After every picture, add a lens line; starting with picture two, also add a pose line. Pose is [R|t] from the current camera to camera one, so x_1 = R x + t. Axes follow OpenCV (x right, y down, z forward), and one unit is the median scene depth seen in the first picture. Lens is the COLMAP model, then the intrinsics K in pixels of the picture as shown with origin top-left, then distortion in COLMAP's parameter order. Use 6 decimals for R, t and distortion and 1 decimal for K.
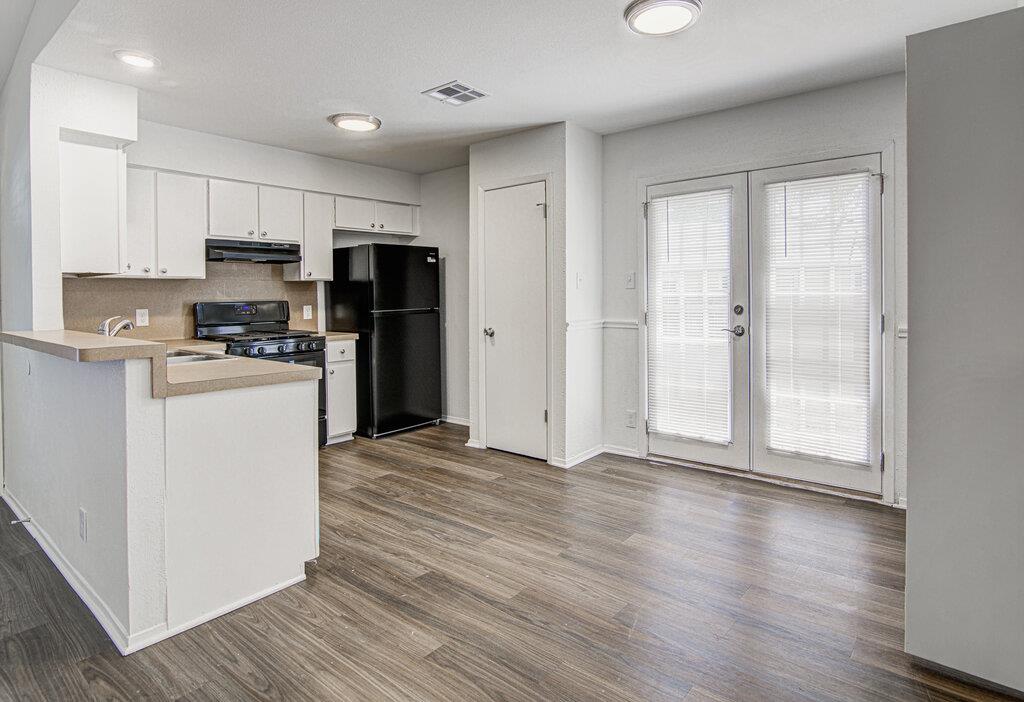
lens RADIAL K [[566.3, 0, 512.5], [0, 566.3, 305.0], [0, 0, 1]] dist [-0.011778, -0.002396]
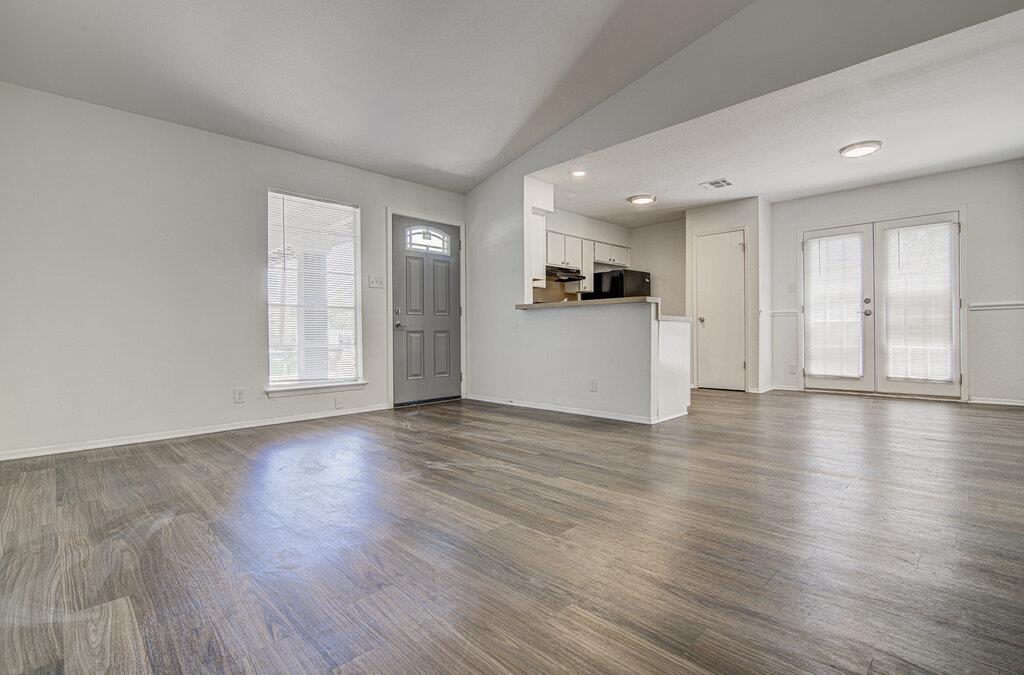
lens RADIAL K [[474.2, 0, 509.1], [0, 474.2, 335.5], [0, 0, 1]] dist [-0.021307, 0.001237]
pose [[0.995606, 0.000687, -0.093636, -0.523124], [-0.001639, 0.999948, -0.010094, 0.120992], [0.093624, 0.010203, 0.995555, -0.510521]]
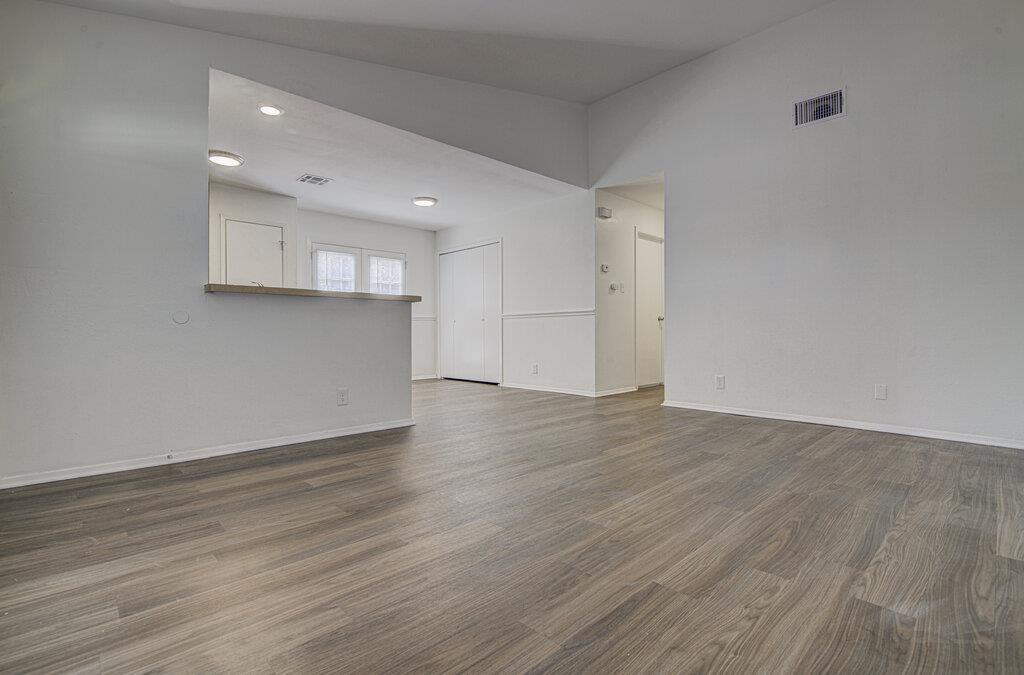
lens RADIAL K [[474.2, 0, 522.4], [0, 474.2, 335.1], [0, 0, 1]] dist [-0.021307, 0.001237]
pose [[0.099349, 0.002946, 0.995048, -1.251116], [0.018734, 0.999813, -0.004831, 0.118870], [-0.994876, 0.019121, 0.099276, 0.151600]]
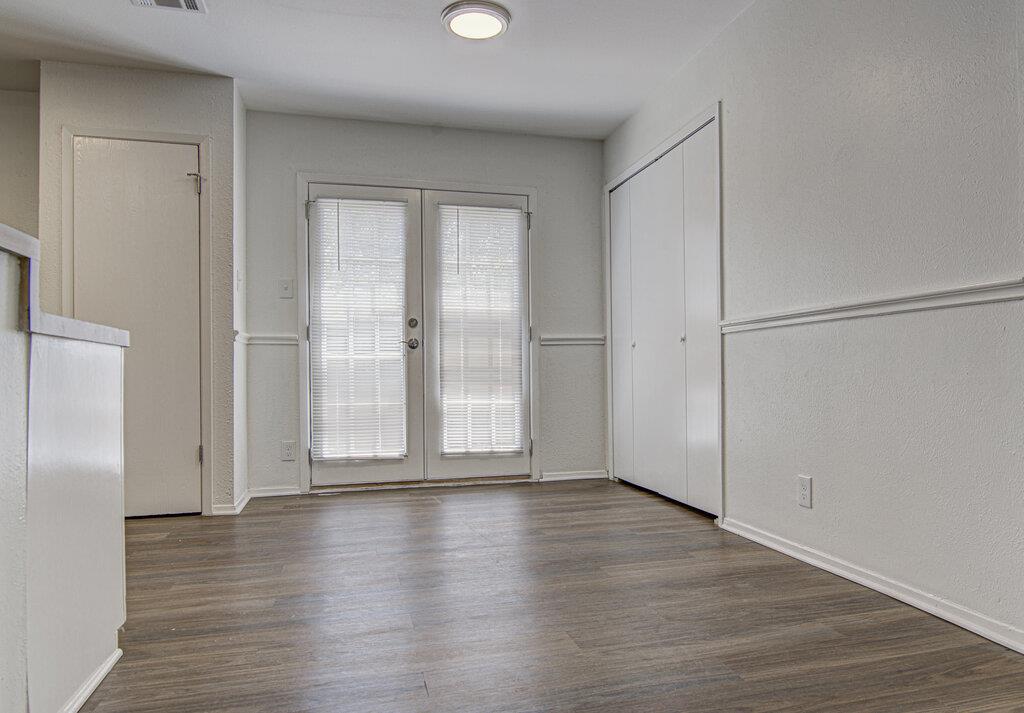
lens RADIAL K [[698.7, 0, 552.6], [0, 698.7, 371.1], [0, 0, 1]] dist [-0.004151, -0.006664]
pose [[0.561455, 0.004484, 0.827495, -0.448809], [0.016920, 0.999714, -0.016897, 0.108889], [-0.827334, 0.023488, 0.561218, 0.080000]]
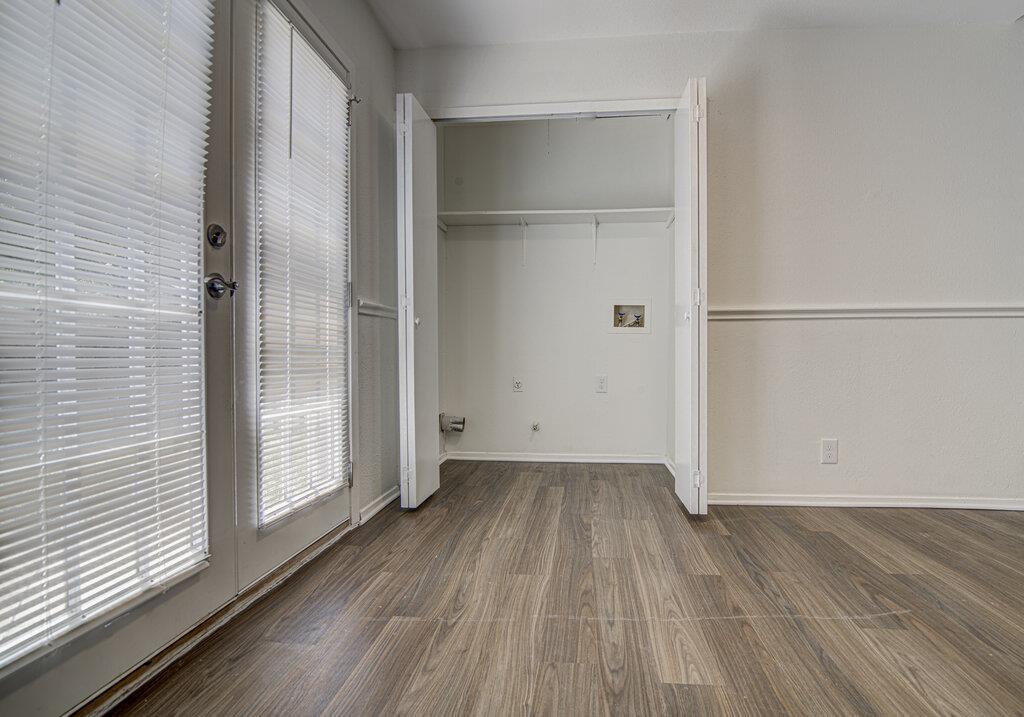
lens RADIAL K [[509.9, 0, 539.7], [0, 509.9, 368.4], [0, 0, 1]] dist [-0.013531, -0.000407]
pose [[-0.575449, -0.013907, 0.817720, -0.045331], [0.018616, 0.999374, 0.030096, 0.090808], [-0.817626, 0.032541, -0.574829, 0.921041]]
